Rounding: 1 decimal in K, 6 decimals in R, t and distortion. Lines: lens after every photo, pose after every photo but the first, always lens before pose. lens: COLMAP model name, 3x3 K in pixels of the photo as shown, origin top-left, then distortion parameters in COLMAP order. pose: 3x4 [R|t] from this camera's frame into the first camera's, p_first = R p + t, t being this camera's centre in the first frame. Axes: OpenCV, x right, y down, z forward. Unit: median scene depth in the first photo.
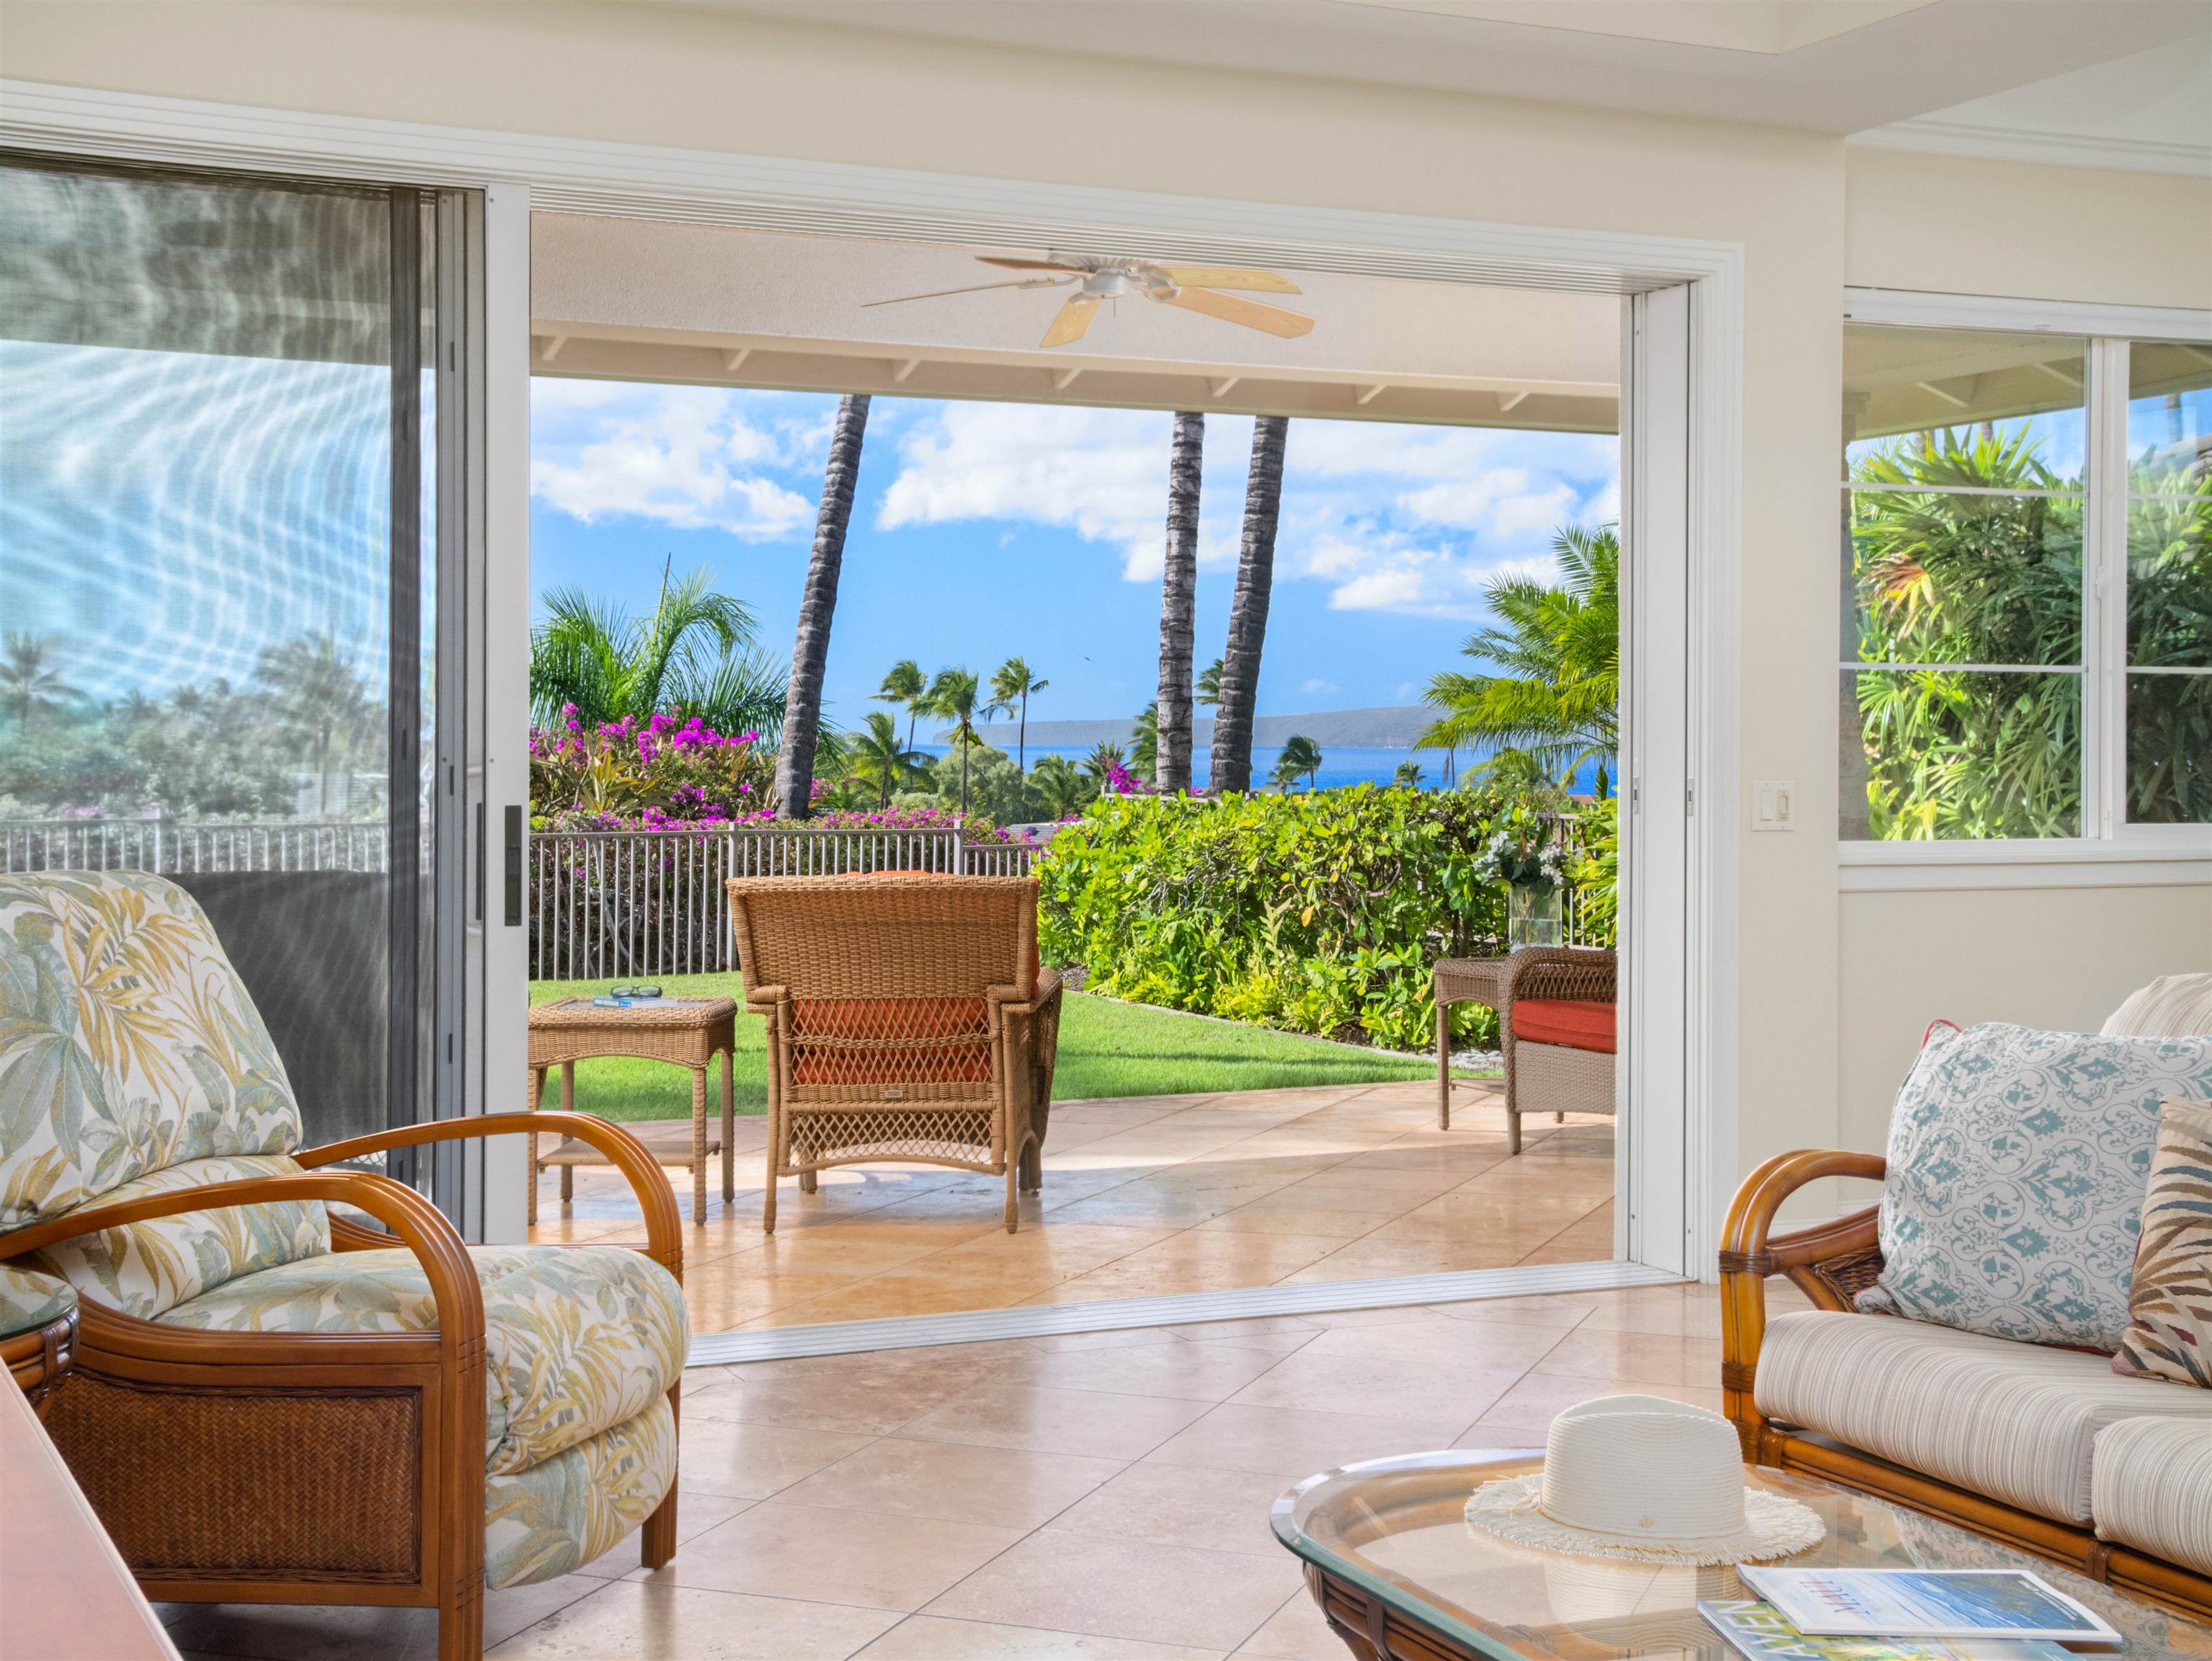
lens RADIAL K [[2976.7, 0, 1115.8], [0, 2976.7, 782.6], [0, 0, 1]] dist [0.075546, 0.094829]
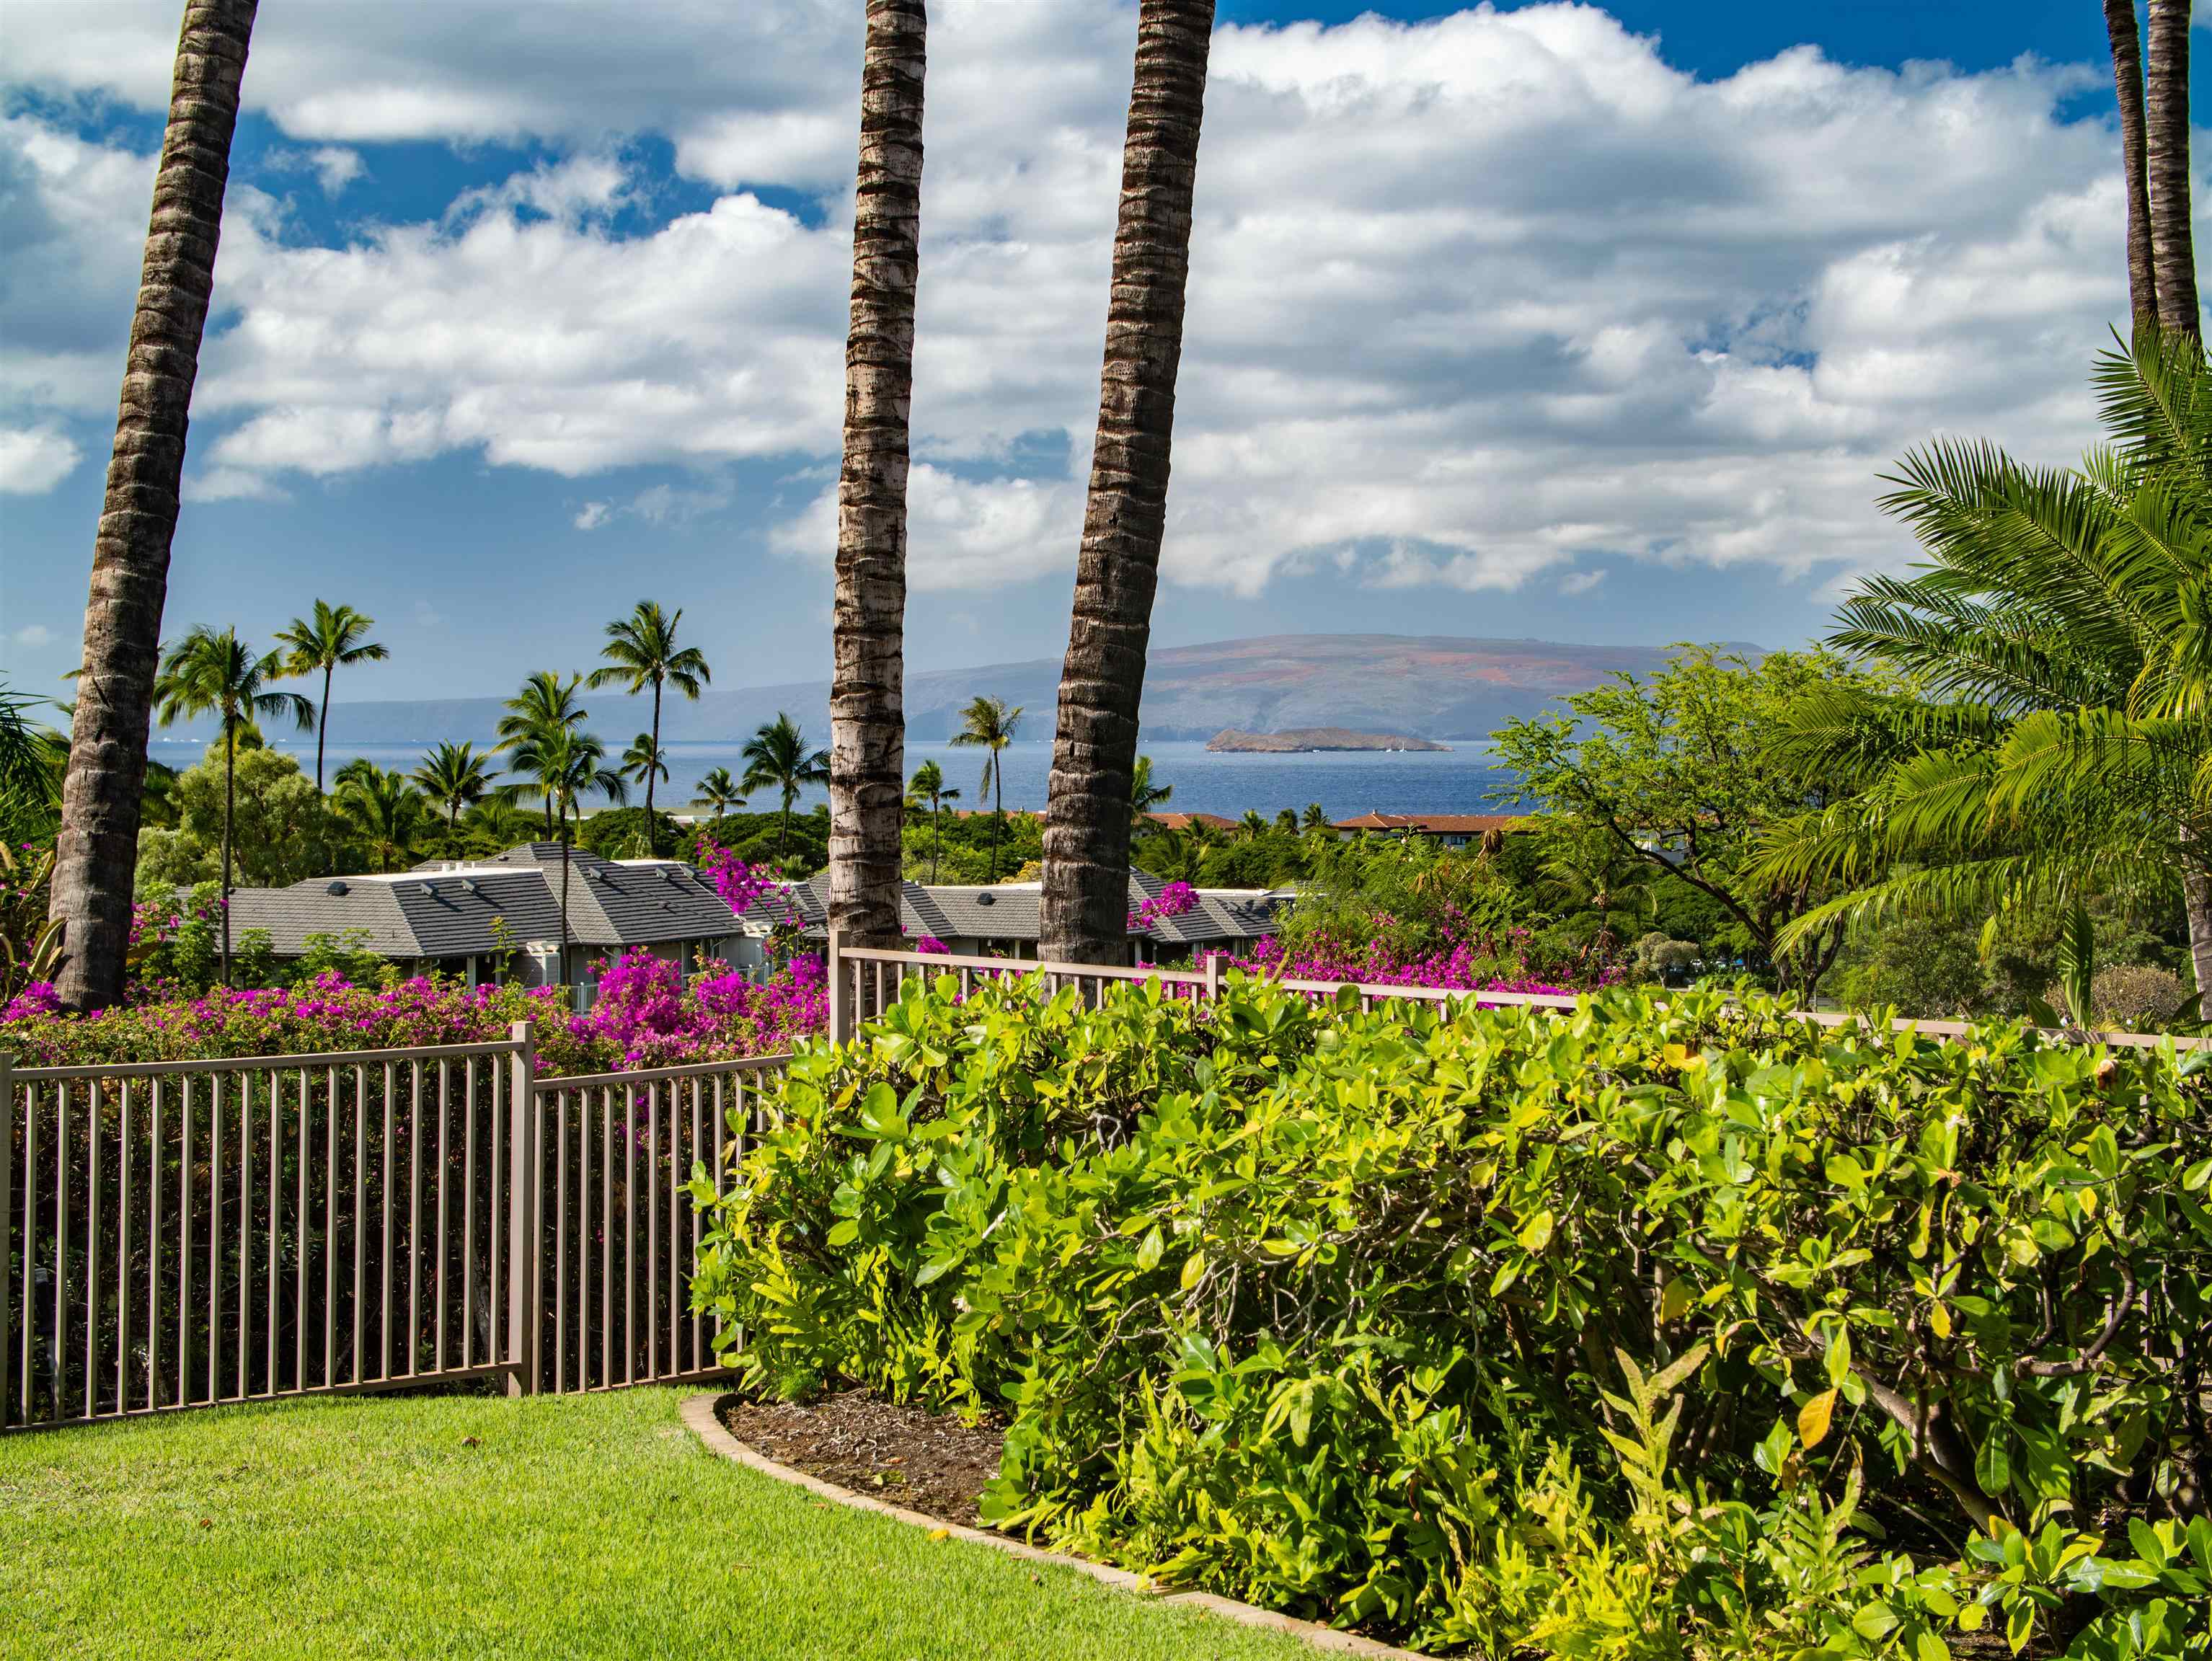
lens RADIAL K [[4648.9, 0, 1106.0], [0, 4648.9, 830.5], [0, 0, 1]] dist [0.041355, 0.543104]
pose [[0.990154, -0.009780, 0.139643, -0.094443], [0.008801, 0.999932, 0.007628, -0.029088], [-0.139708, -0.006323, 0.990173, 0.486111]]
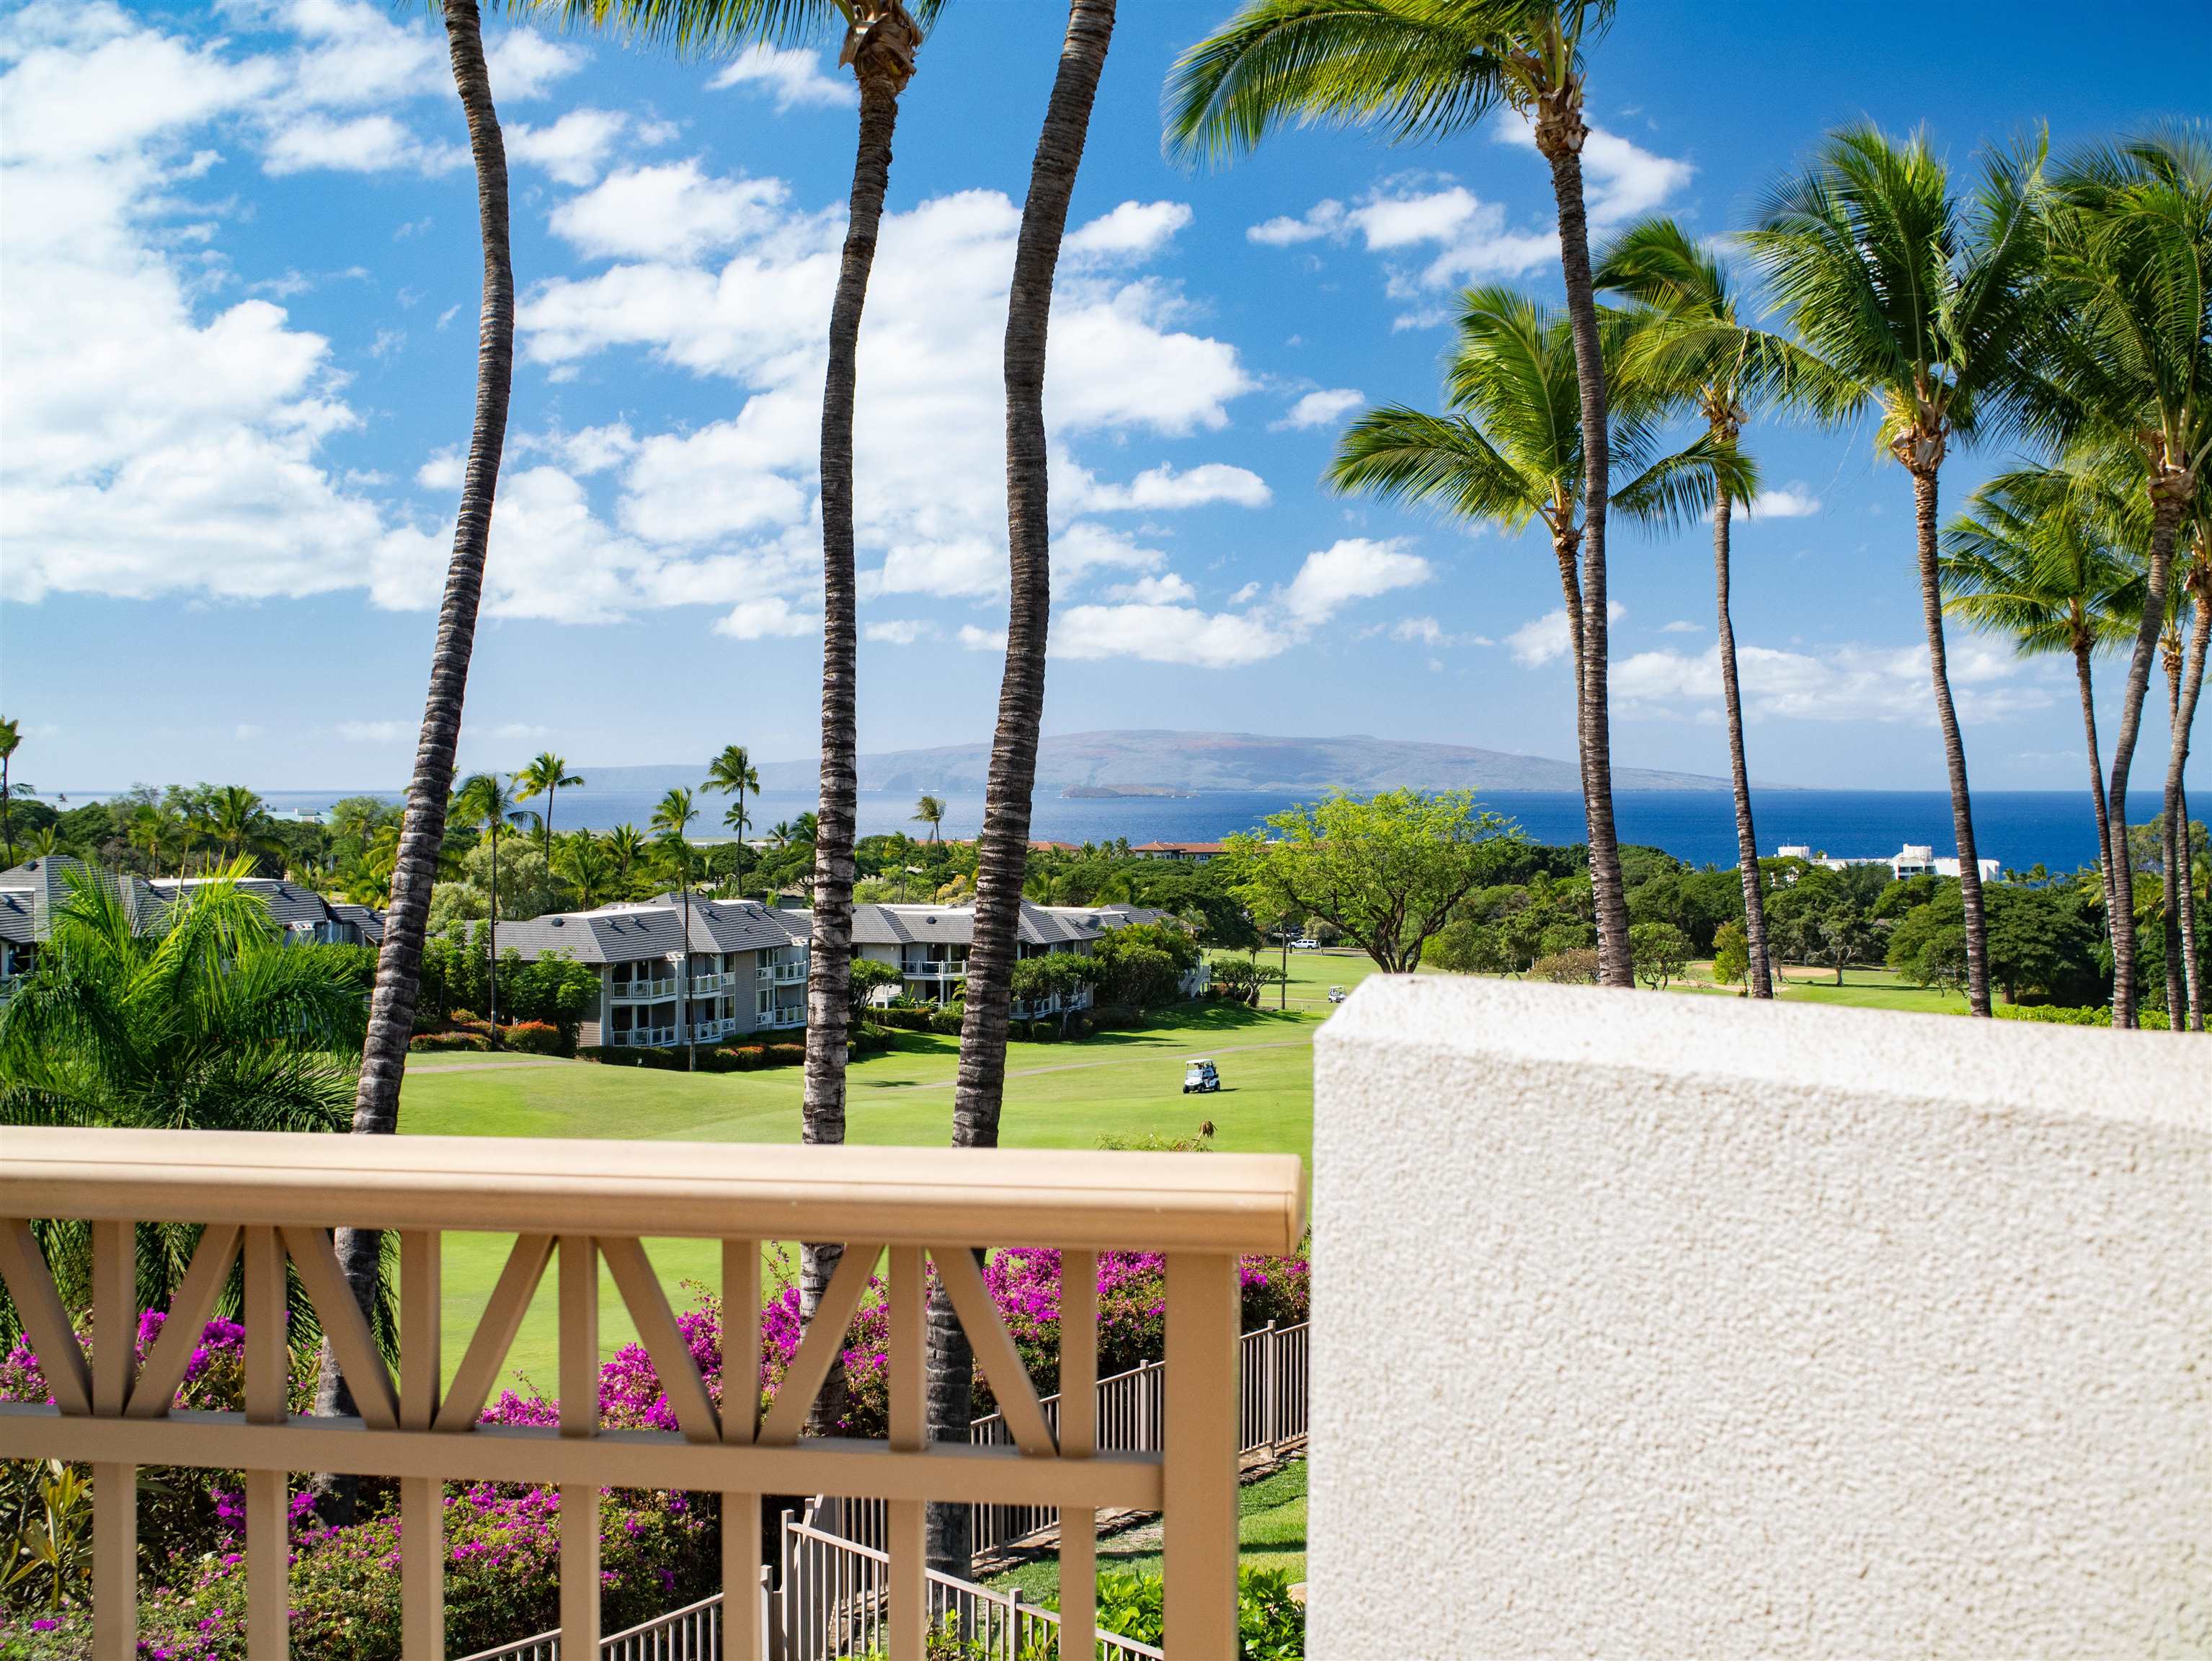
lens RADIAL K [[2656.6, 0, 1102.5], [0, 2656.6, 847.0], [0, 0, 1]] dist [-0.081239, 0.038384]
pose [[0.984192, -0.013783, 0.176569, -0.060802], [0.012423, 0.999884, 0.008809, -0.255271], [-0.176670, -0.006477, 0.984249, 0.567587]]
